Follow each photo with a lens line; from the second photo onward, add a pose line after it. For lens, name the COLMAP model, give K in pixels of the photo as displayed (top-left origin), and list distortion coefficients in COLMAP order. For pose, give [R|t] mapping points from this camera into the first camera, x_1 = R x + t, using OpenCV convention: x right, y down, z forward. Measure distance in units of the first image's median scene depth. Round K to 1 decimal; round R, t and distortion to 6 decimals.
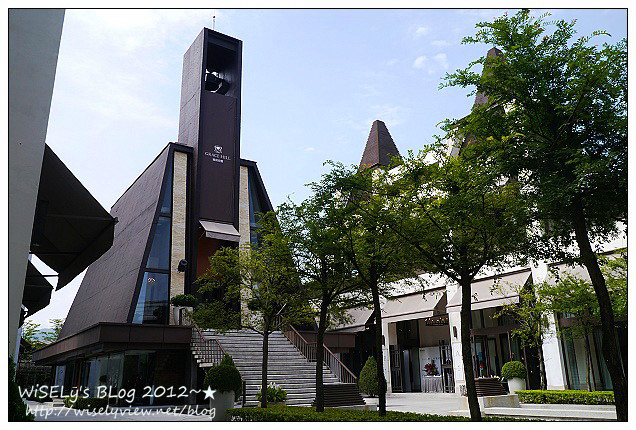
lens RADIAL K [[537.4, 0, 318.0], [0, 537.4, 215.0], [0, 0, 1]] dist [0.003752, 0.002723]
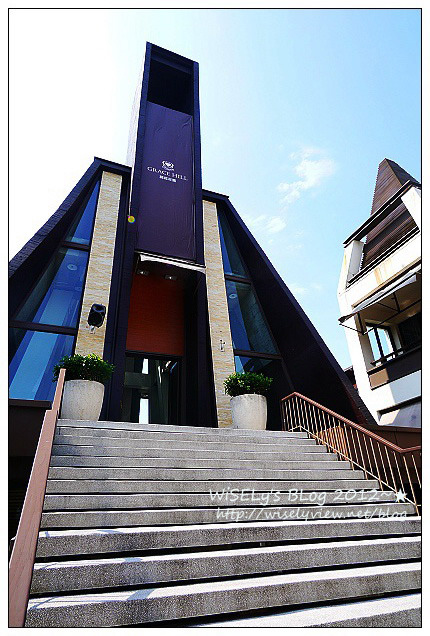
lens RADIAL K [[397.6, 0, 226.5], [0, 397.6, 317.9], [0, 0, 1]] dist [0.002680, 0.000859]
pose [[0.986547, -0.103148, -0.126830, -0.072816], [0.076379, 0.976760, -0.200263, 0.163449], [0.144539, 0.187882, 0.971498, 0.574291]]
